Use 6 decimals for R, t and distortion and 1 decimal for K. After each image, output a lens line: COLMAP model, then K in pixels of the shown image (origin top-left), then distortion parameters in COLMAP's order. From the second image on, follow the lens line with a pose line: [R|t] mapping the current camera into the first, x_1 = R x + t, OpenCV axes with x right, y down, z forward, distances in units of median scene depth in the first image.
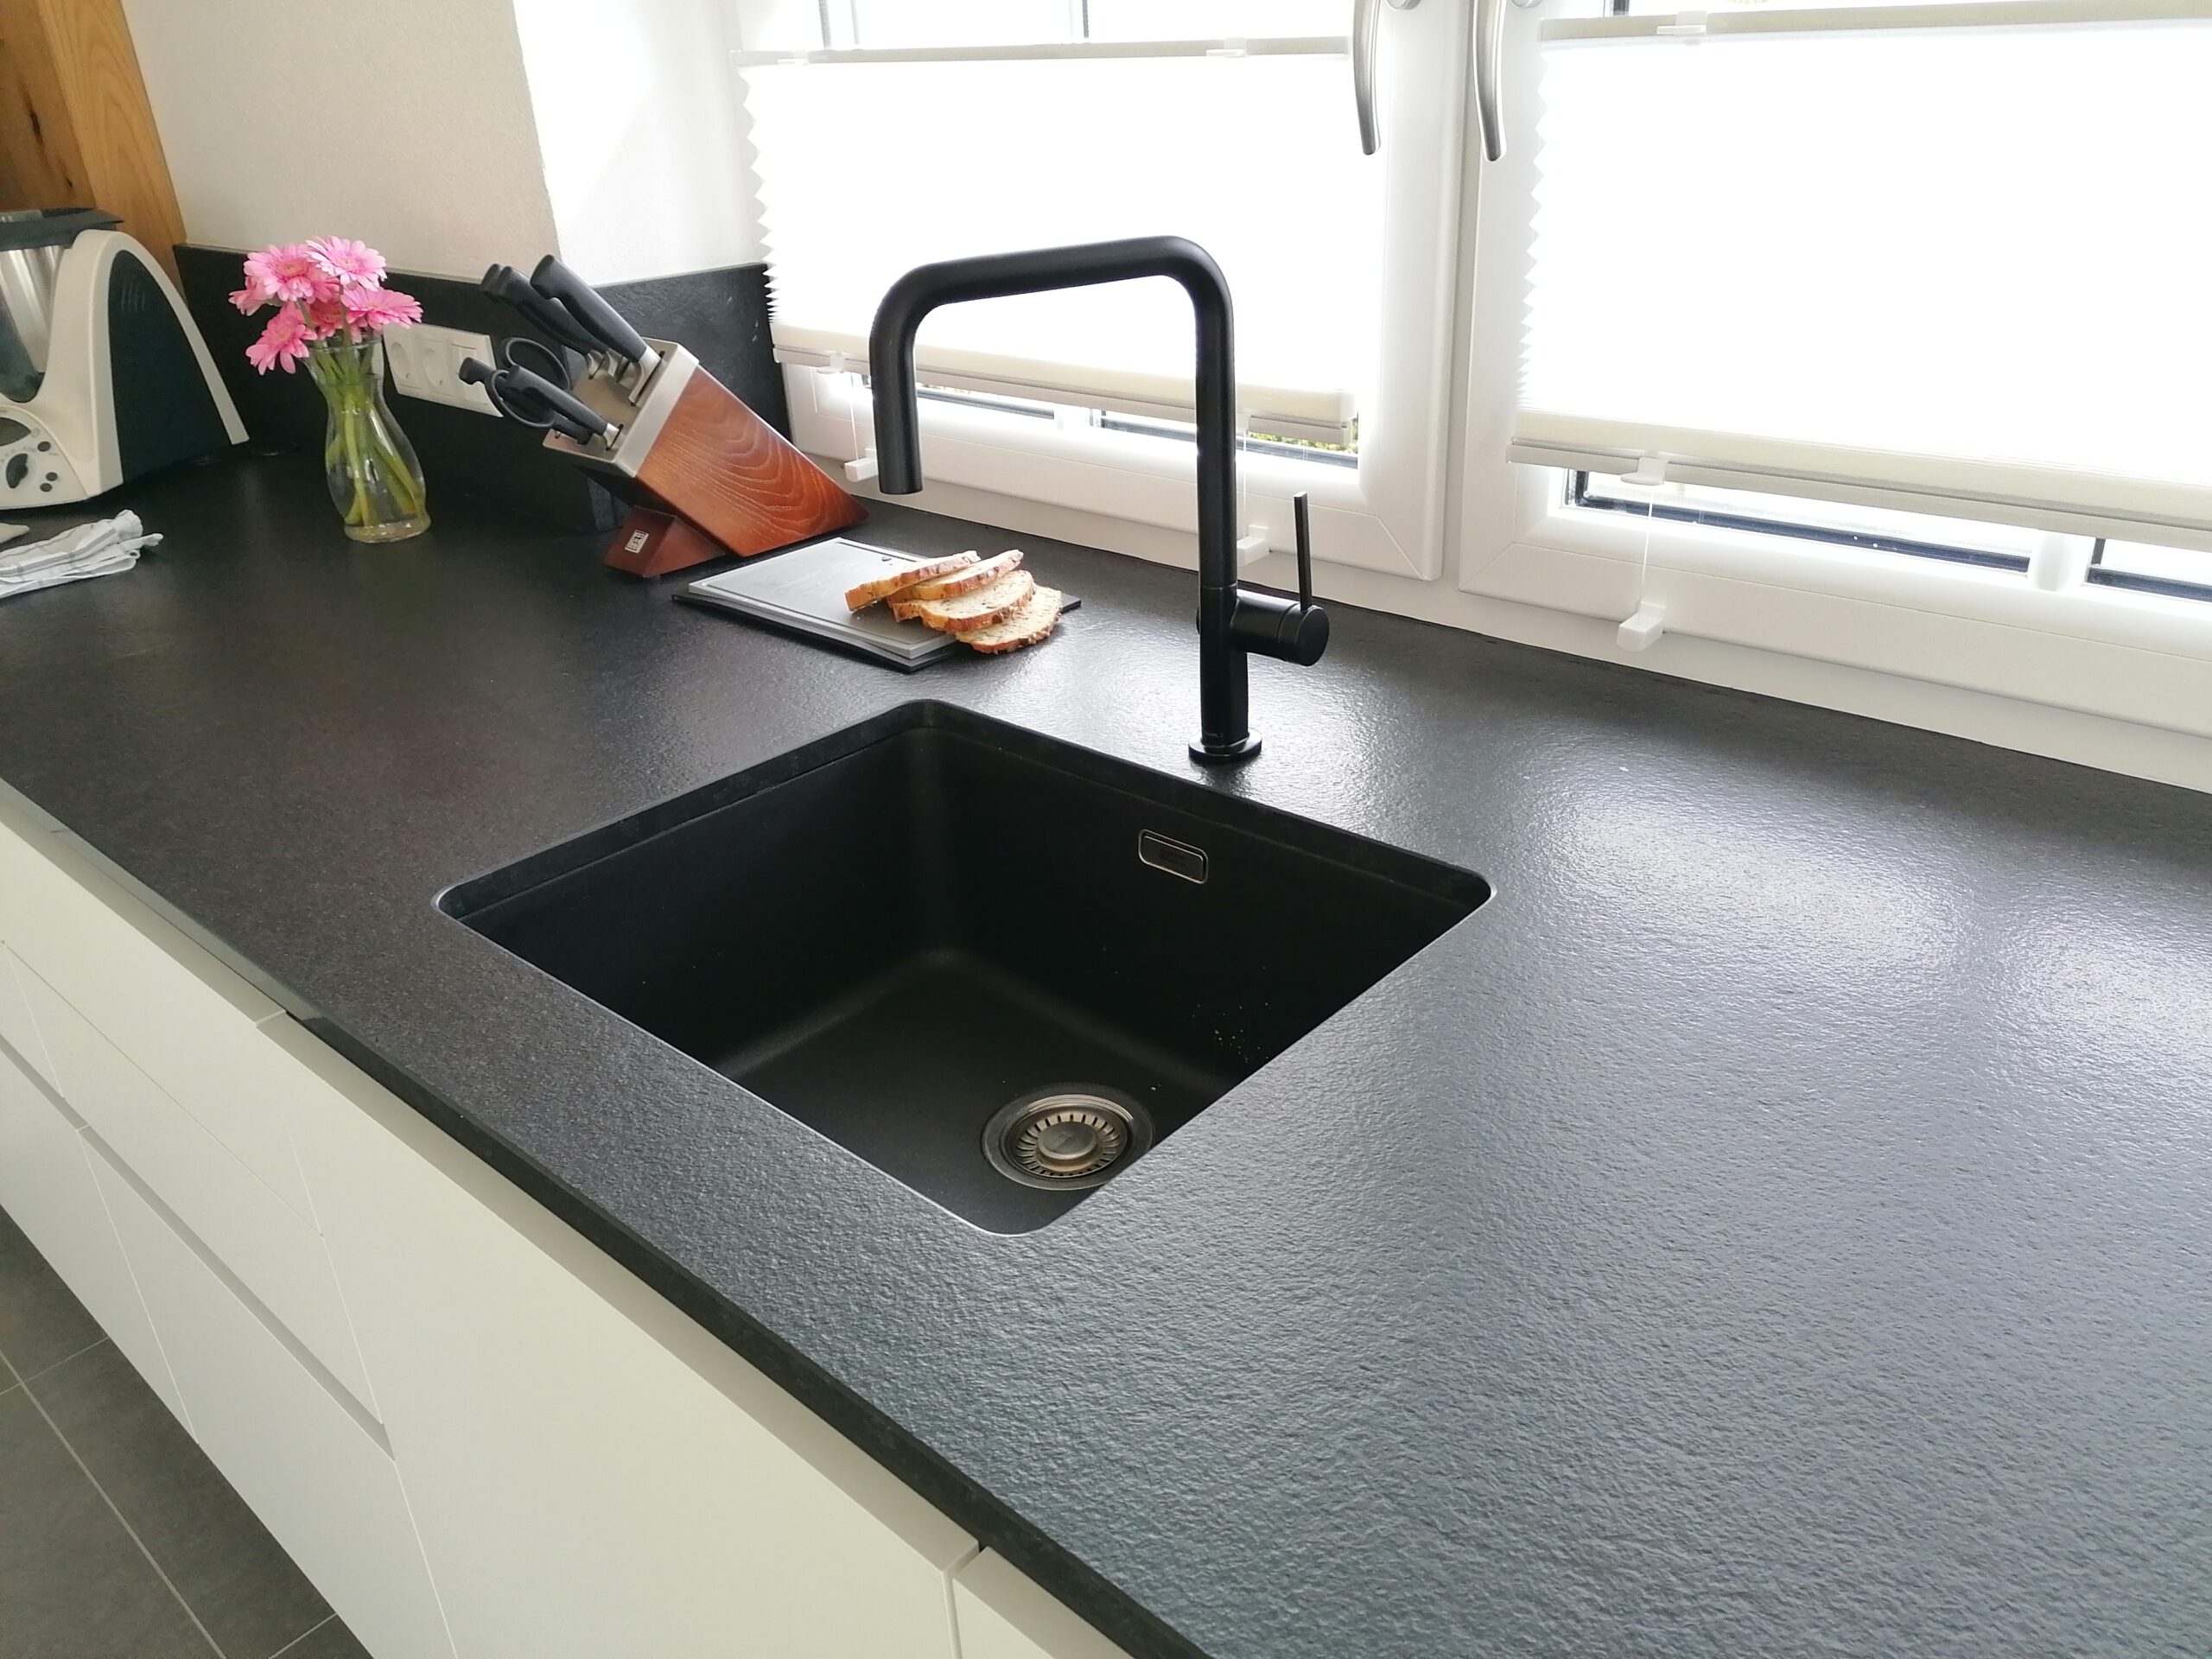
lens RADIAL K [[1676.9, 0, 1115.1], [0, 1676.9, 836.3], [0, 0, 1]] dist [0.008352, -0.003030]
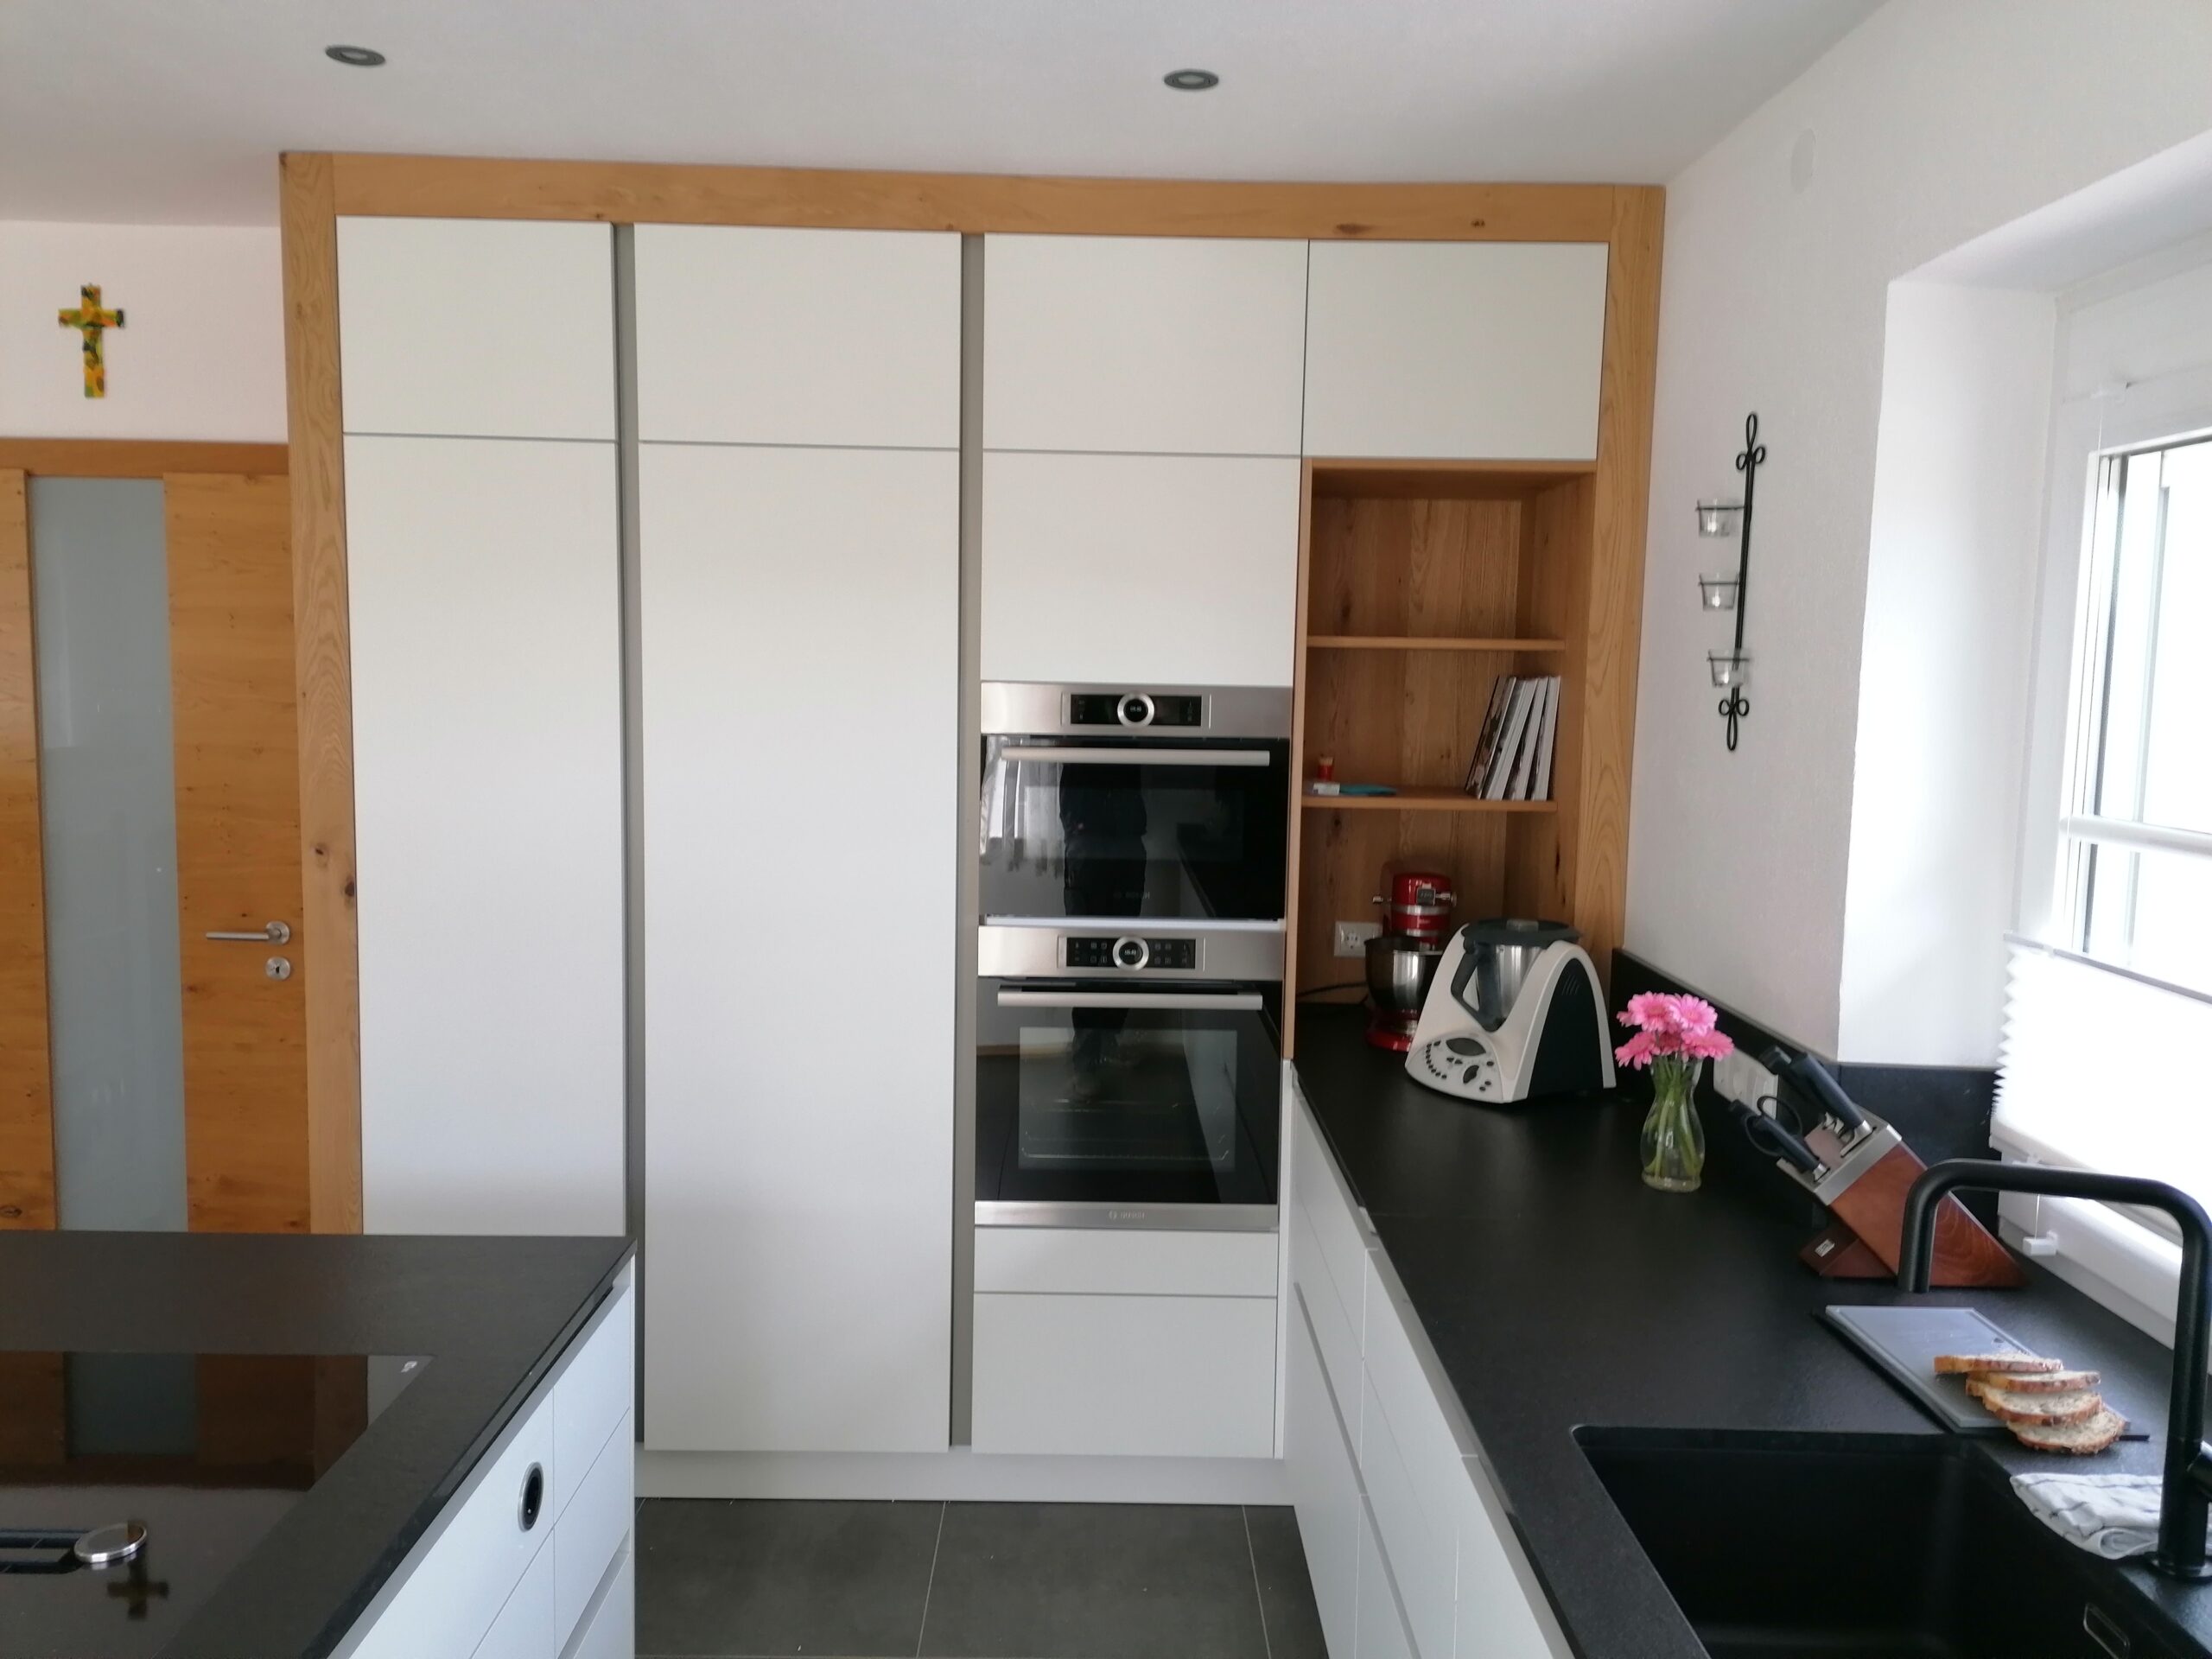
lens RADIAL K [[1676.9, 0, 1115.1], [0, 1676.9, 836.3], [0, 0, 1]] dist [0.008352, -0.003030]
pose [[0.668541, 0.147138, -0.728974, 0.262219], [-0.367386, 0.917611, -0.151717, -0.068837], [0.646591, 0.369244, 0.667517, -0.382748]]
